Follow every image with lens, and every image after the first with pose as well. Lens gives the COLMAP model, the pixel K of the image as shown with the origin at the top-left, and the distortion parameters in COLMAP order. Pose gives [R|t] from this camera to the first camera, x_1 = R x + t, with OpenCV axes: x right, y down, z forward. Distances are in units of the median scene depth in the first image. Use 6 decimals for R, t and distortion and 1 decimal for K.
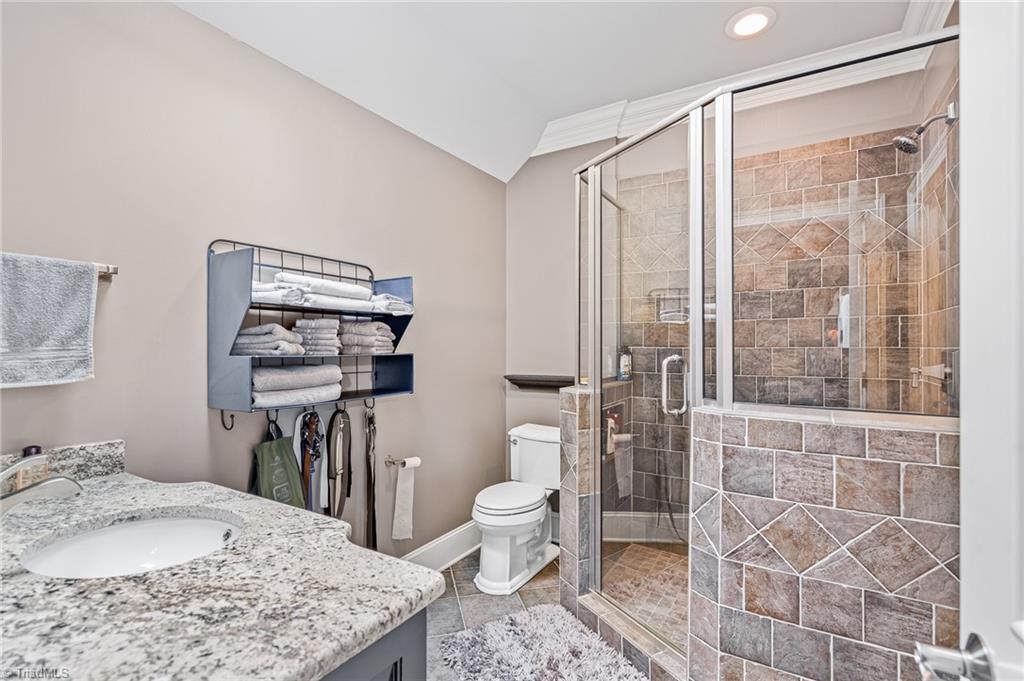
lens RADIAL K [[467.3, 0, 512.6], [0, 467.3, 343.5], [0, 0, 1]] dist [0.000766, 0.001280]
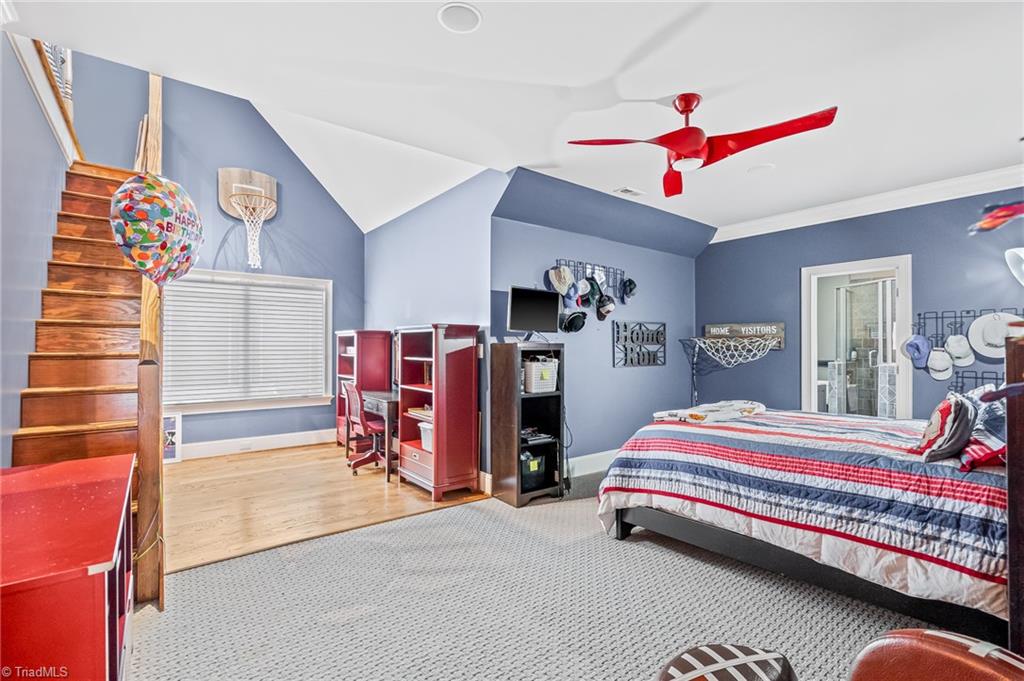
lens RADIAL K [[467.3, 0, 512.2], [0, 467.3, 343.0], [0, 0, 1]] dist [0.000766, 0.001280]
pose [[0.933772, -0.005893, -0.357821, -0.731080], [0.005487, 0.999983, -0.002149, -0.030865], [0.357828, 0.000044, 0.933788, -2.551267]]
